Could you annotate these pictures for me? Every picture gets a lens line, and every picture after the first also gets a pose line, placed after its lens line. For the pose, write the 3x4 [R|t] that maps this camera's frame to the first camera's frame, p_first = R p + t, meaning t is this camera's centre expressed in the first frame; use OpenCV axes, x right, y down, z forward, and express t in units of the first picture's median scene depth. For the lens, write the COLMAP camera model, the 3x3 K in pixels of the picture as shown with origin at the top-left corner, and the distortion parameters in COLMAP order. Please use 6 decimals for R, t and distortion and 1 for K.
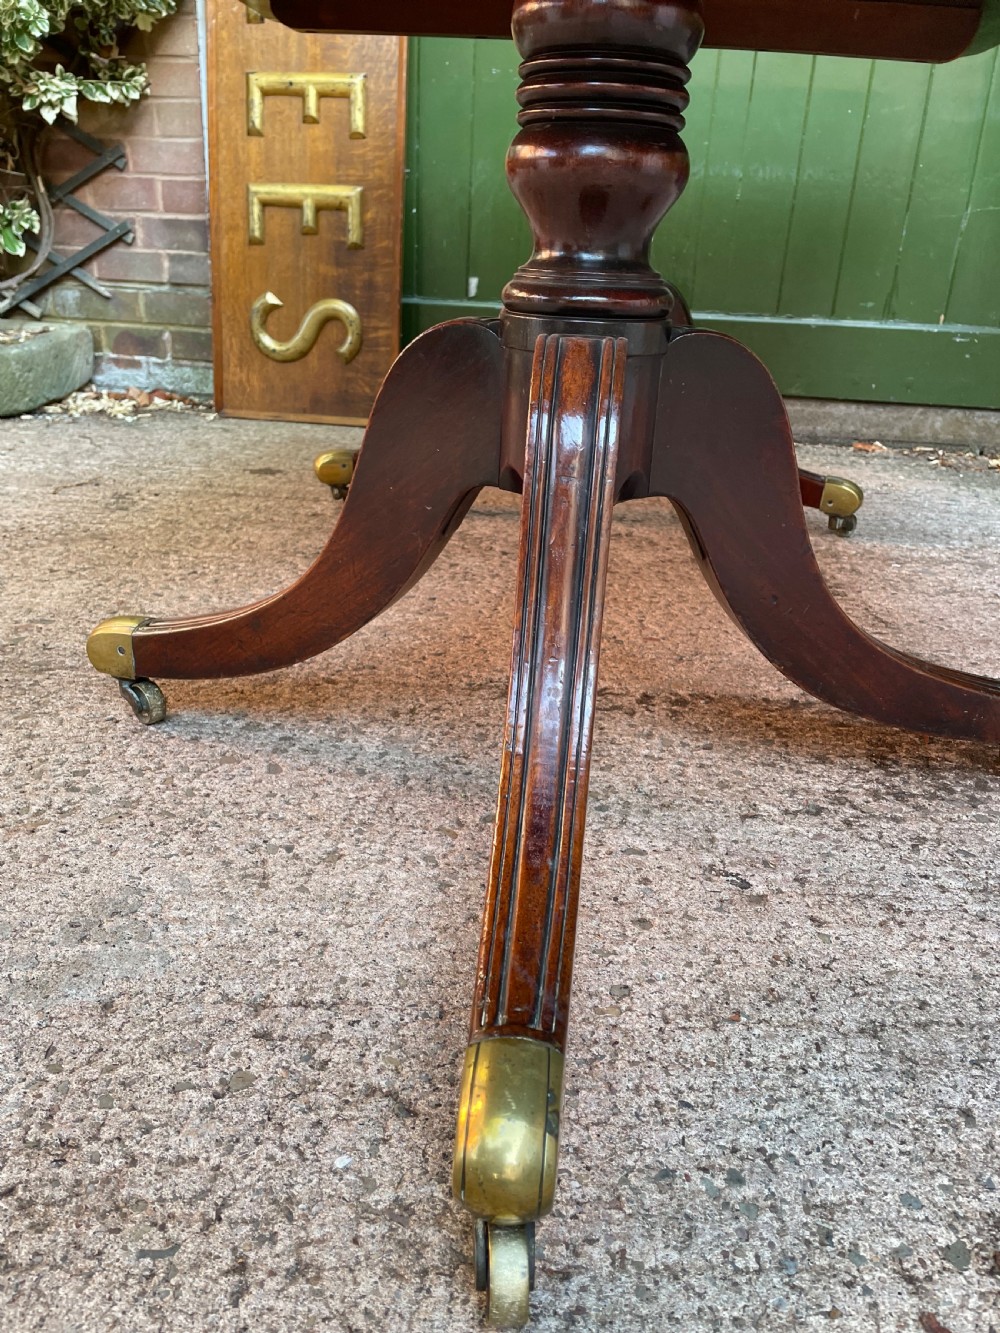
lens RADIAL K [[1021.0, 0, 491.1], [0, 1021.0, 660.2], [0, 0, 1]] dist [0.083721, -0.112182]
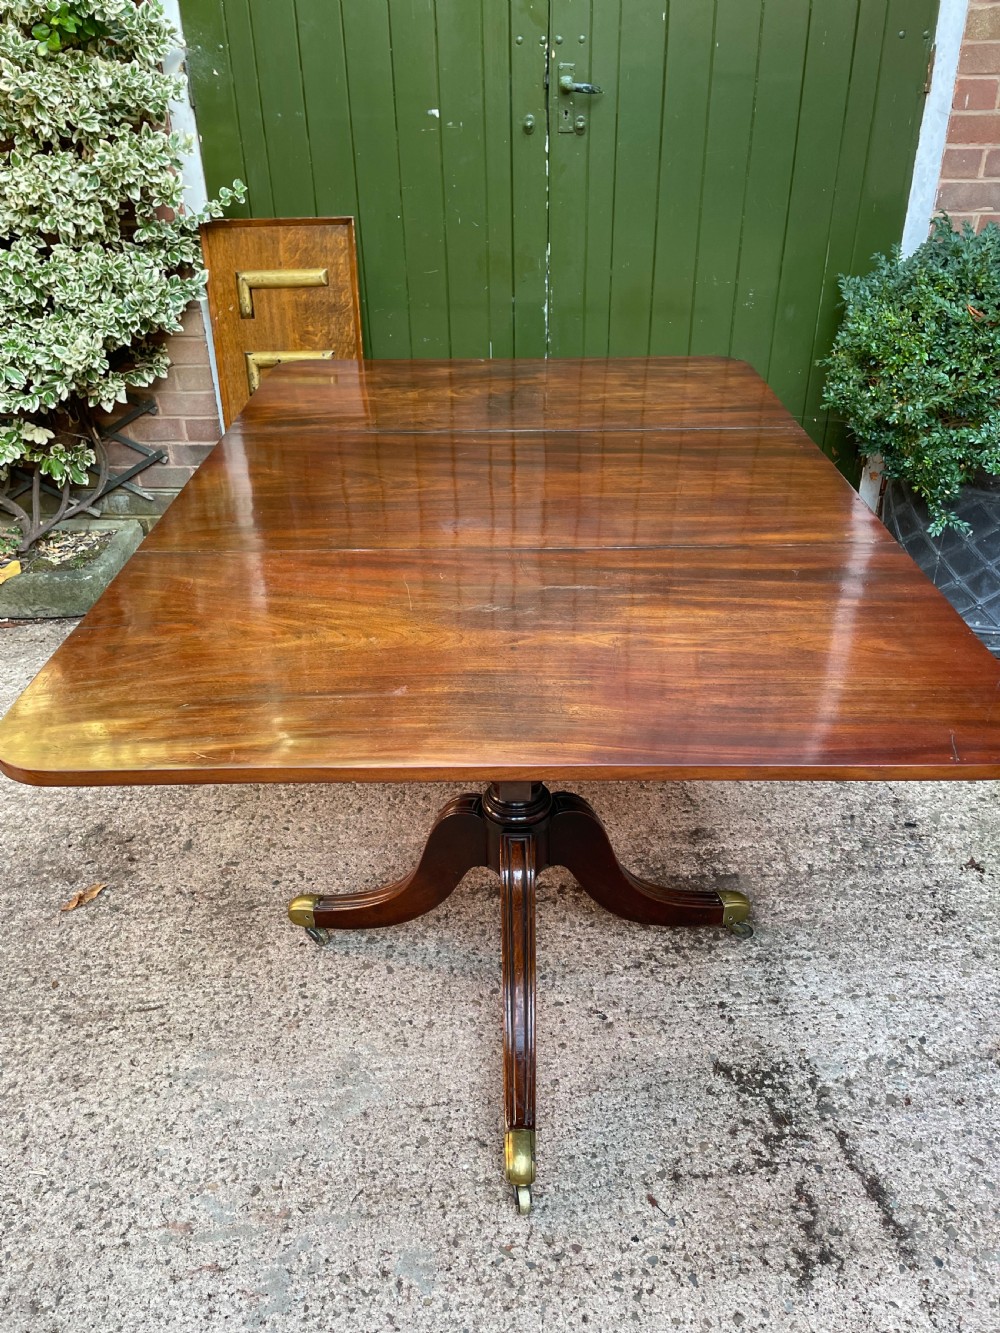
lens RADIAL K [[1012.3, 0, 495.7], [0, 1012.3, 660.9], [0, 0, 1]] dist [0.082266, -0.111708]
pose [[0.993818, -0.099978, 0.048267, -0.026379], [0.092788, 0.986718, 0.133331, -0.675832], [-0.060956, -0.128028, 0.989896, -0.883010]]
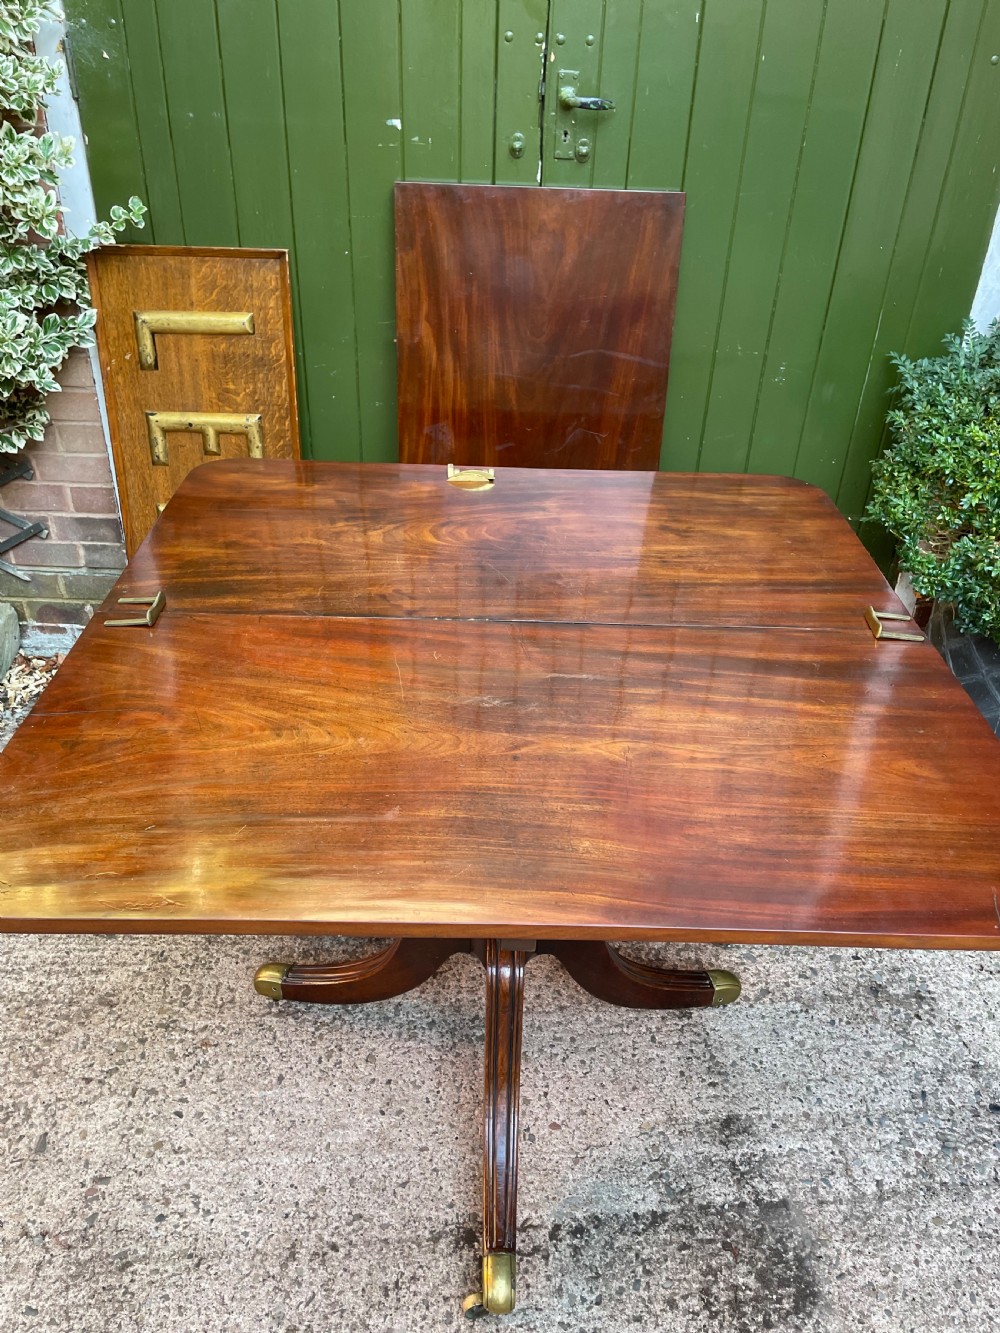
lens RADIAL K [[1012.3, 0, 500.9], [0, 1012.3, 666.1], [0, 0, 1]] dist [0.082266, -0.111708]
pose [[0.990535, -0.081677, 0.110317, -0.020178], [0.061167, 0.982137, 0.177946, -1.020855], [-0.122881, -0.169514, 0.977837, -0.279758]]
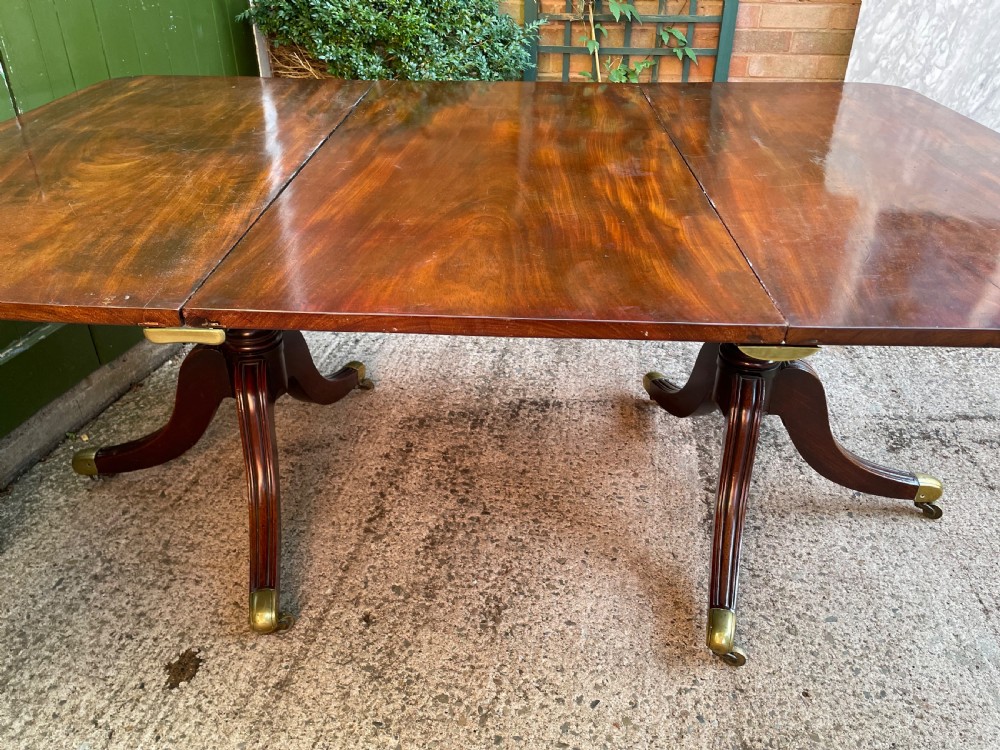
lens RADIAL K [[759.4, 0, 496.3], [0, 759.4, 378.5], [0, 0, 1]] dist [0.082266, -0.111708]
pose [[0.107022, -0.554252, 0.825440, -1.133239], [0.381432, 0.789572, 0.480713, -1.128157], [-0.918181, 0.263403, 0.295911, 0.880090]]
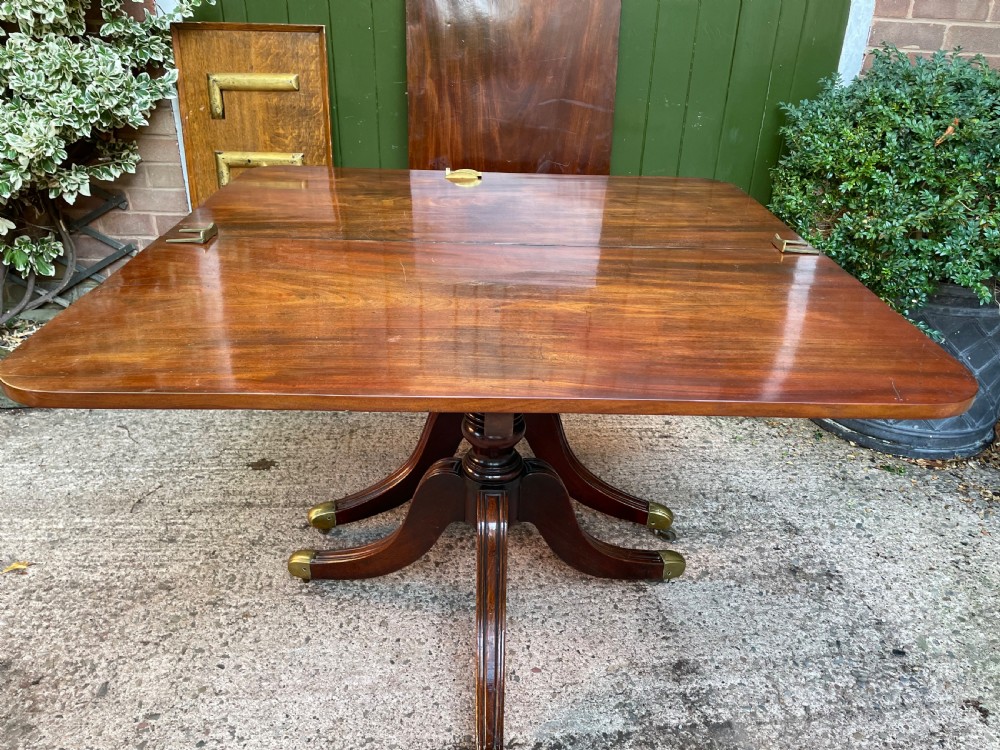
lens RADIAL K [[759.4, 0, 510.4], [0, 759.4, 369.2], [0, 0, 1]] dist [0.082266, -0.111708]
pose [[0.987059, -0.081851, 0.137892, -0.018792], [0.071679, 0.994436, 0.077190, -0.701865], [-0.143443, -0.066308, 0.987435, -0.226252]]
